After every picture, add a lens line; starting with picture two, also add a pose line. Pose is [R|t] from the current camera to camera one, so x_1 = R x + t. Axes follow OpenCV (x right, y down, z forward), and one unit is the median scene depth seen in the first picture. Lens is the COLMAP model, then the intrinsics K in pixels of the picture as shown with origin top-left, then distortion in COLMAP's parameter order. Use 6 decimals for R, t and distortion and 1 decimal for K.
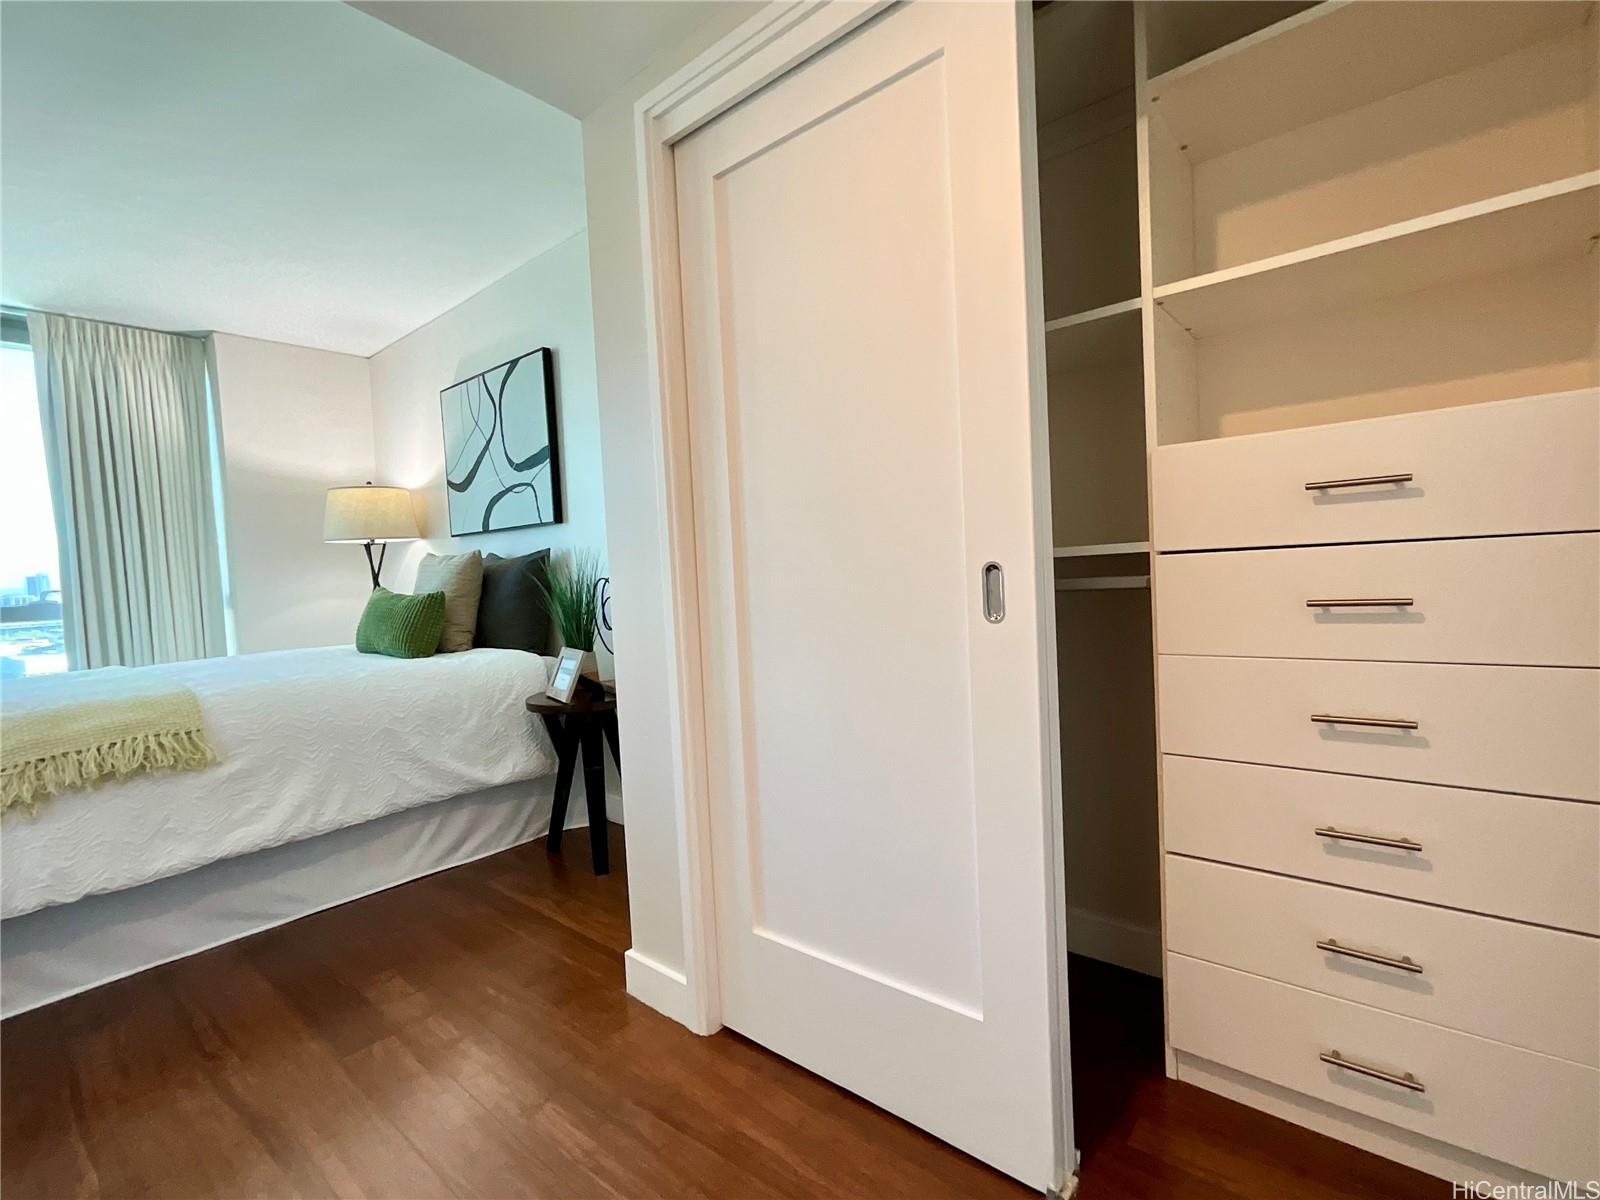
lens RADIAL K [[754.0, 0, 800.0], [0, 754.0, 600.0], [0, 0, 1]] dist [-0.003858, 0.006611]
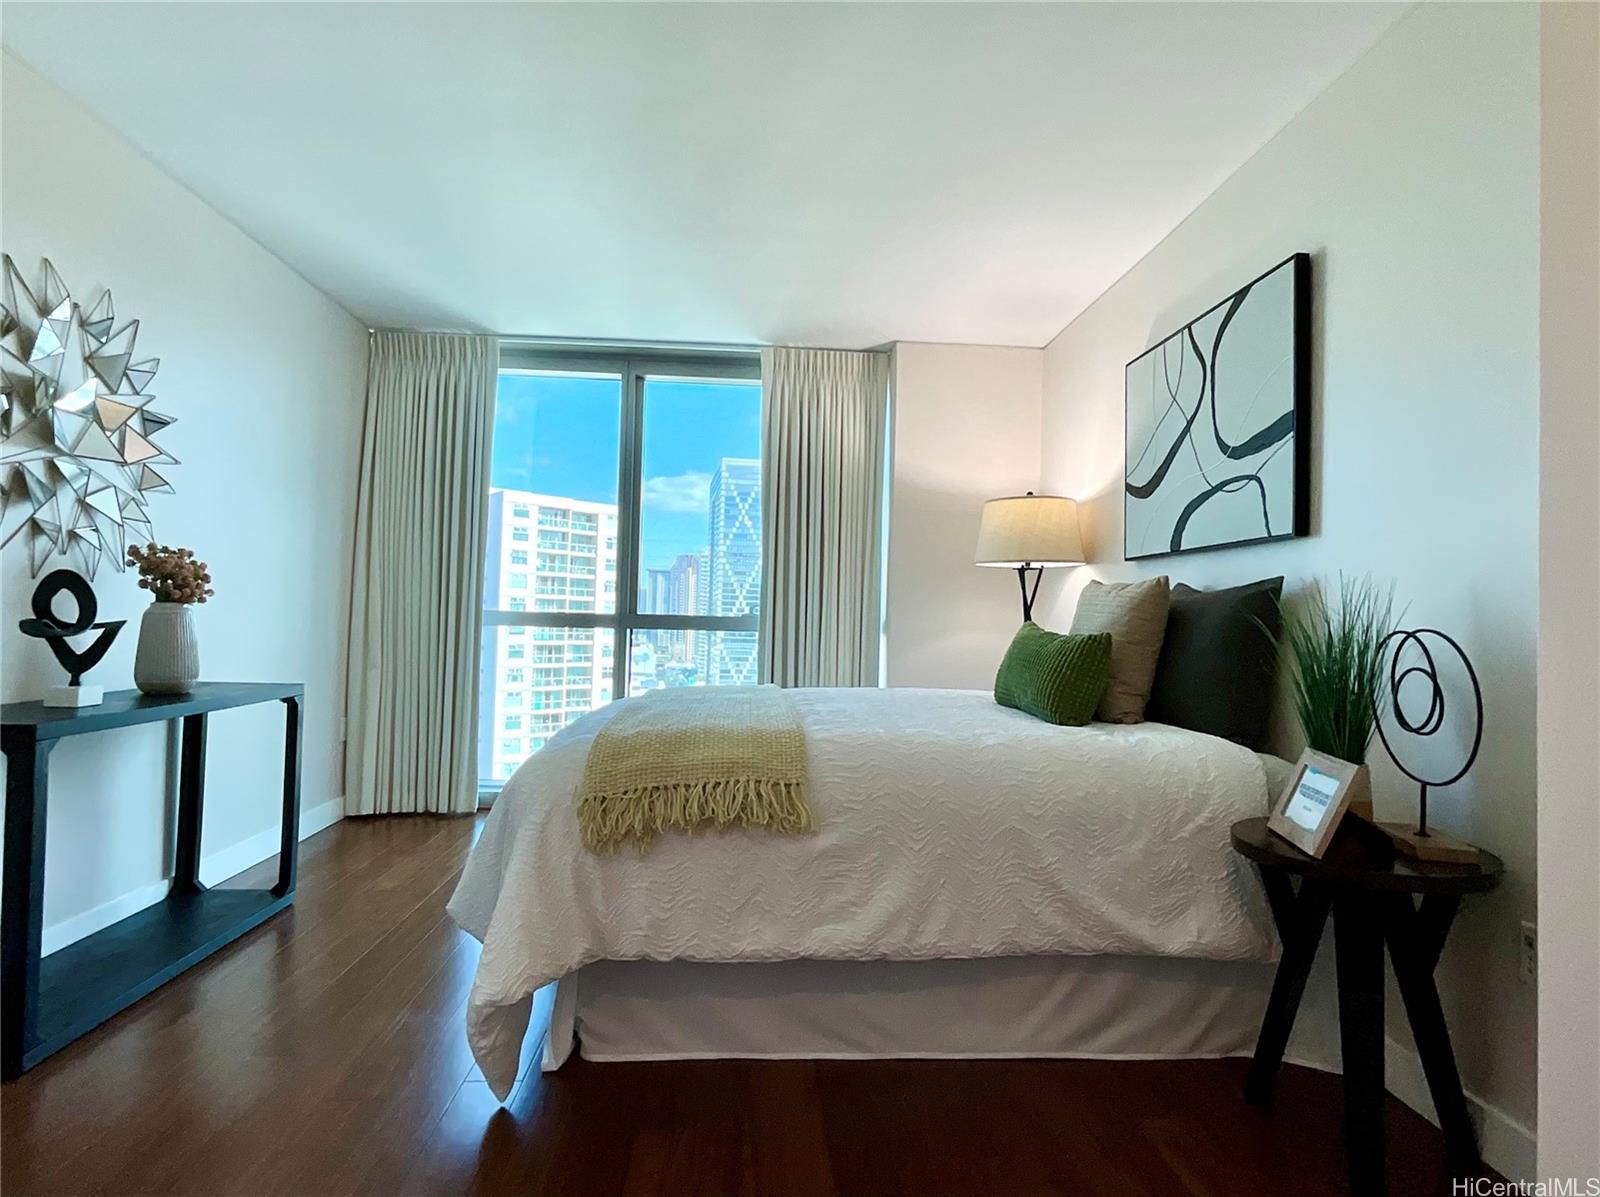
lens RADIAL K [[827.4, 0, 800.0], [0, 827.4, 598.5], [0, 0, 1]] dist [-0.001314, -0.000258]
pose [[0.698404, 0.047858, -0.714102, -0.134522], [-0.090859, 0.995618, -0.022137, -0.000794], [0.709913, 0.080343, 0.699692, 0.271454]]
